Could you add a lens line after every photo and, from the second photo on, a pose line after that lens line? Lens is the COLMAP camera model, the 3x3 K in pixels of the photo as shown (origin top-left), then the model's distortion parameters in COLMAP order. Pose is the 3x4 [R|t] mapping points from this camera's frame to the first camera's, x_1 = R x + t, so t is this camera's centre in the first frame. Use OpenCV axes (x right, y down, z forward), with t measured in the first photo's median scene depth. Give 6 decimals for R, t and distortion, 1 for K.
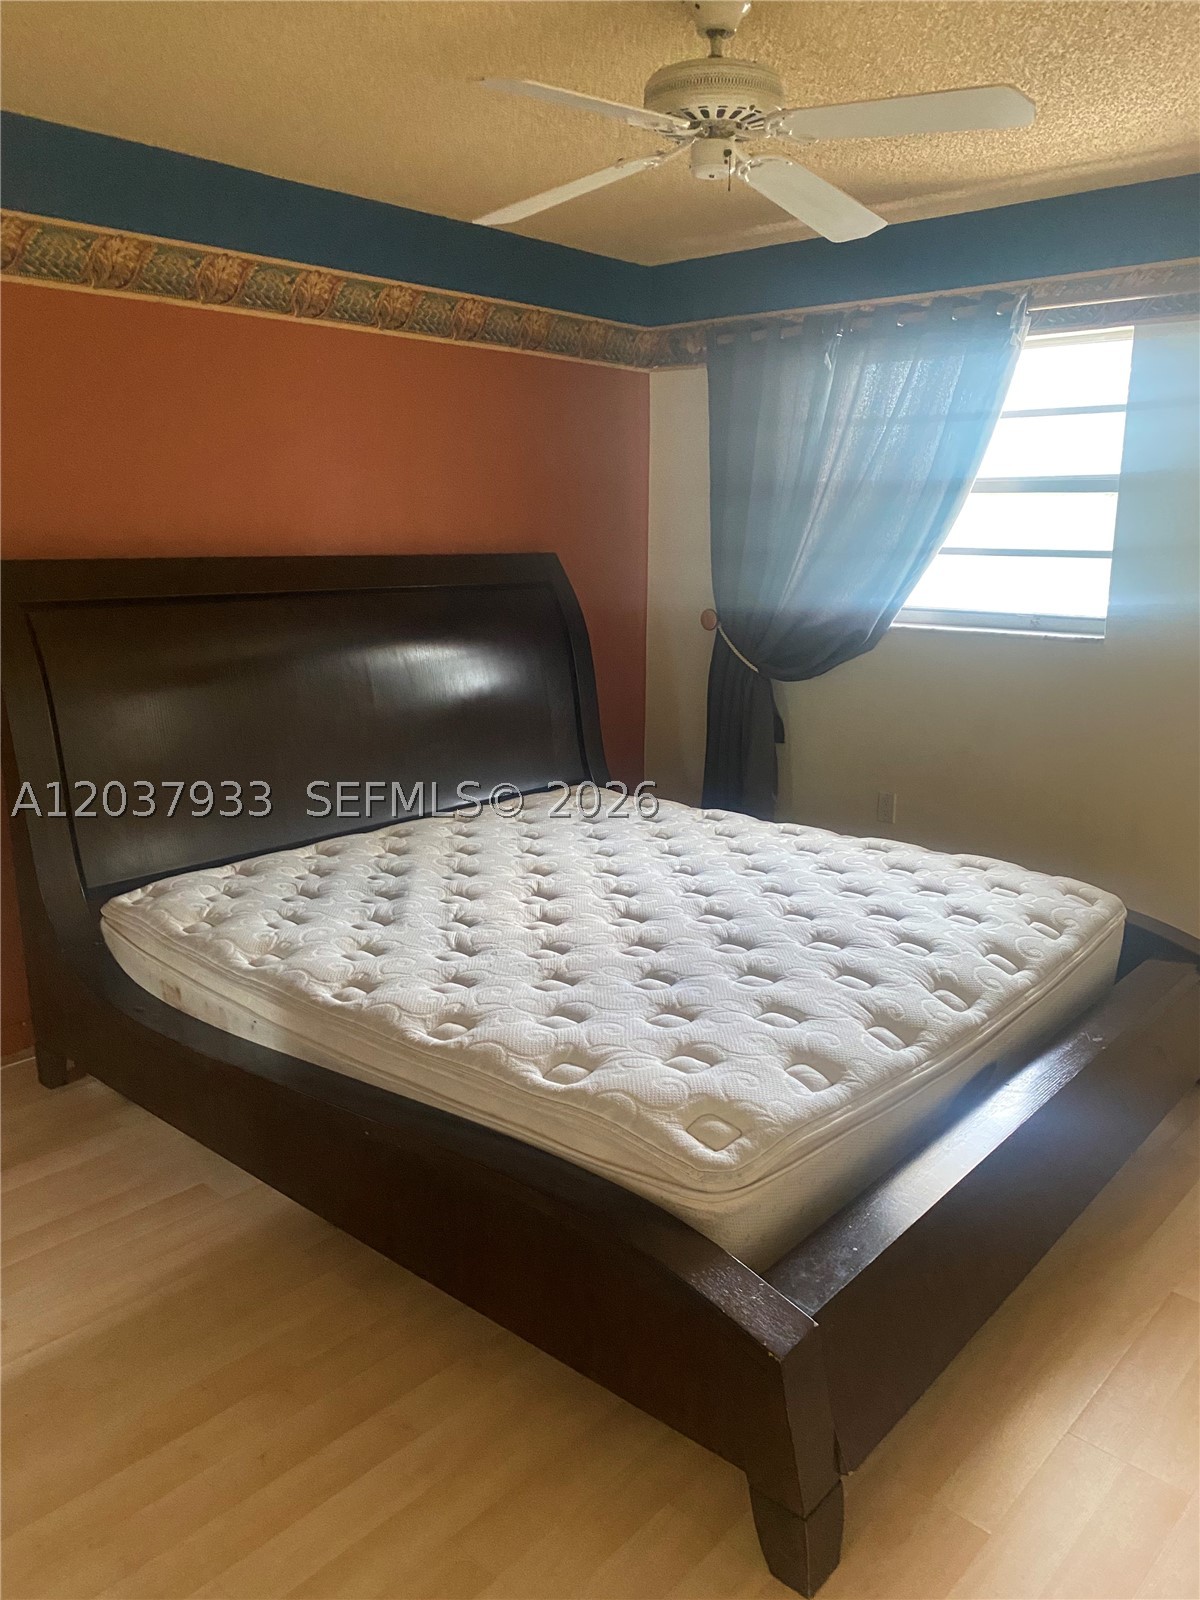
lens RADIAL K [[1213.6, 0, 600.0], [0, 1213.6, 800.0], [0, 0, 1]] dist [-0.010063, -0.003680]
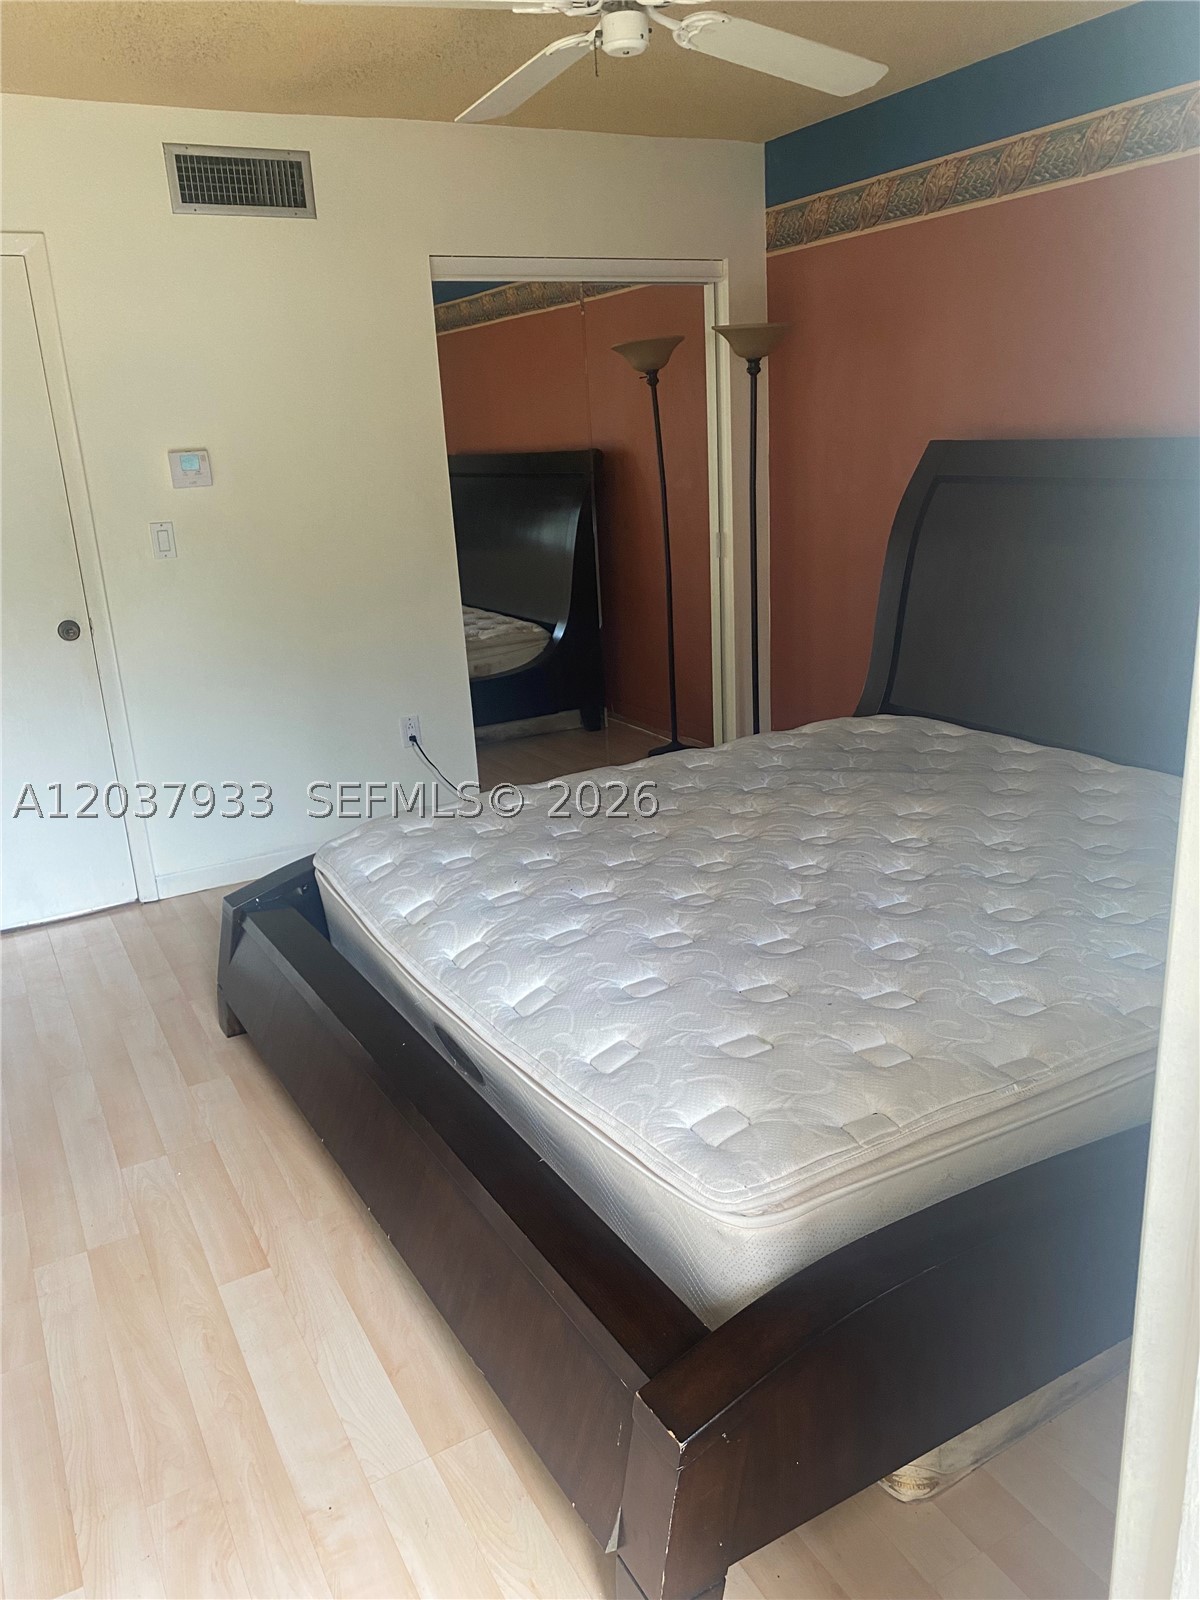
lens RADIAL K [[1213.6, 0, 600.0], [0, 1213.6, 800.0], [0, 0, 1]] dist [-0.010063, -0.003680]
pose [[-0.340727, 0.303247, -0.889914, 0.902848], [-0.143063, 0.918807, 0.367868, -0.265688], [0.929214, 0.252657, -0.269679, 1.101041]]
